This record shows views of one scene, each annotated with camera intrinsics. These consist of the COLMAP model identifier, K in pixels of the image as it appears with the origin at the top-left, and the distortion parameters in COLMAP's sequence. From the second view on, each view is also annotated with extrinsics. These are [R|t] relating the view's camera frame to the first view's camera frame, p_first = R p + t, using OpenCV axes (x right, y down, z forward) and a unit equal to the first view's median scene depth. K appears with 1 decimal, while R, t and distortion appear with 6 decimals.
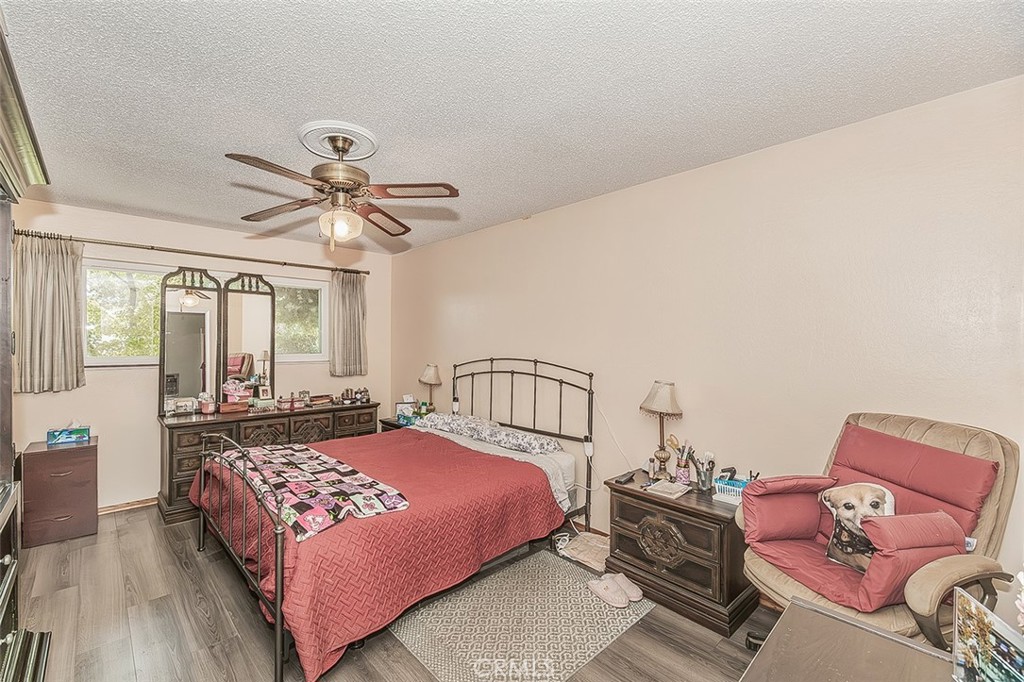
lens RADIAL K [[440.3, 0, 476.1], [0, 440.3, 344.0], [0, 0, 1]] dist [-0.021913, 0.000067]
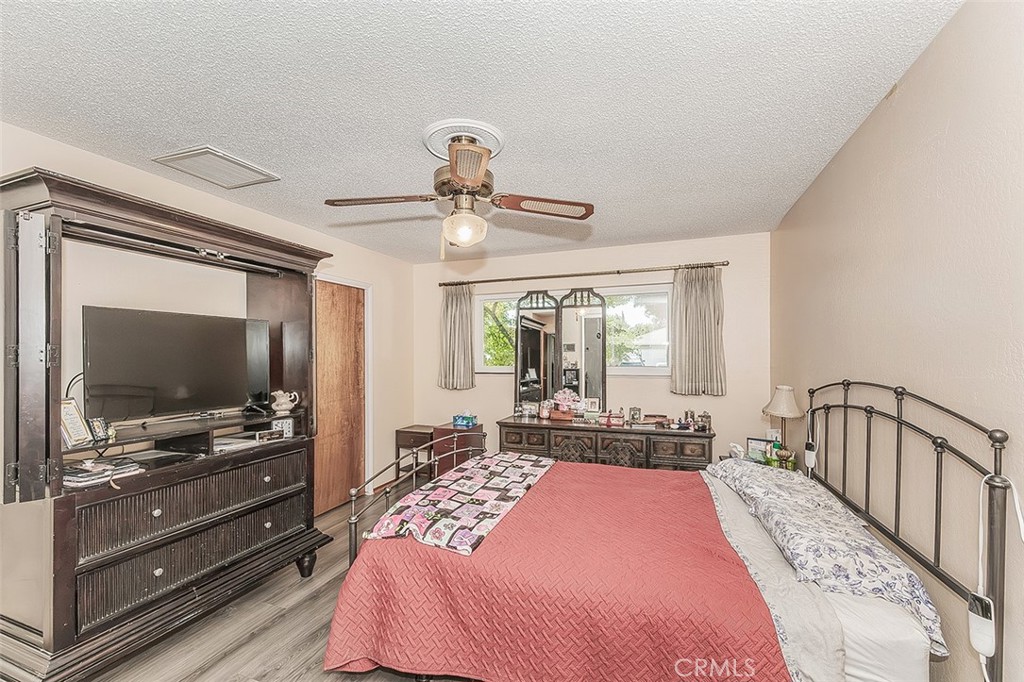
lens RADIAL K [[429.3, 0, 469.3], [0, 429.3, 357.3], [0, 0, 1]] dist [0.000120, 0.000092]
pose [[0.441789, -0.000668, -0.897119, 0.349003], [0.002250, 0.999997, 0.000363, 0.001522], [0.897116, -0.002179, 0.441790, 0.398035]]
